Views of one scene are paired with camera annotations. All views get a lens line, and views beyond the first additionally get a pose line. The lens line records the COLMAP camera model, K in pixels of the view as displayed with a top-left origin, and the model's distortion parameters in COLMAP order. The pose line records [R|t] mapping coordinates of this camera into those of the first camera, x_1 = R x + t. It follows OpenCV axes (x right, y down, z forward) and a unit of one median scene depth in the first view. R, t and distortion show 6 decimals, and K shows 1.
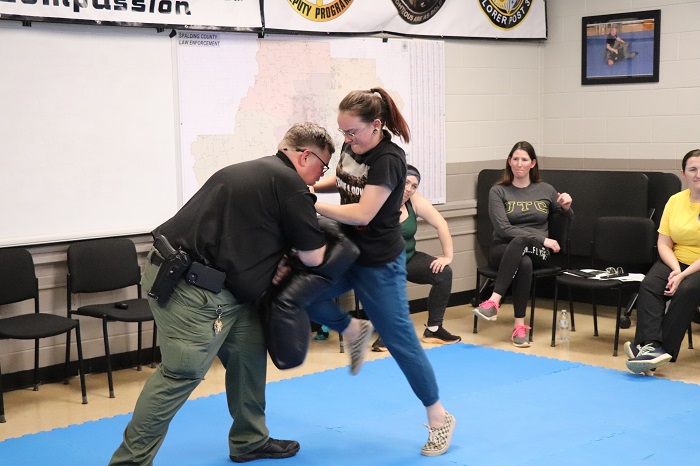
lens RADIAL K [[1216.8, 0, 342.7], [0, 1216.8, 248.8], [0, 0, 1]] dist [0.211717, 0.000000]
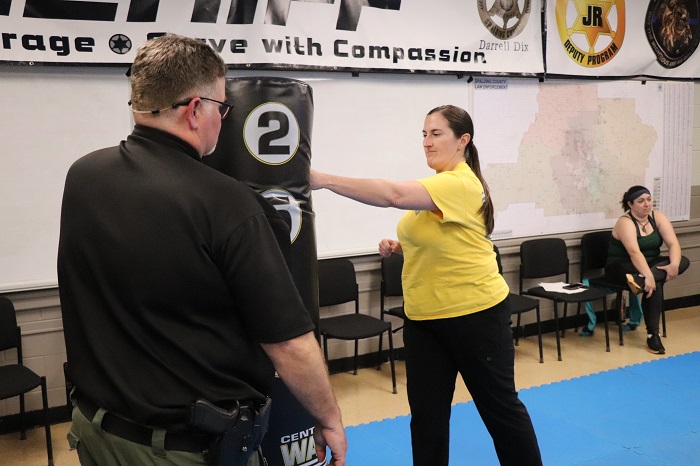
lens RADIAL K [[772.3, 0, 353.6], [0, 772.3, 262.6], [0, 0, 1]] dist [0.009074, 0.000000]
pose [[0.970840, 0.029559, -0.237899, -0.059731], [-0.019974, 0.998892, 0.042604, -0.024598], [0.238895, -0.036610, 0.970355, 0.218017]]
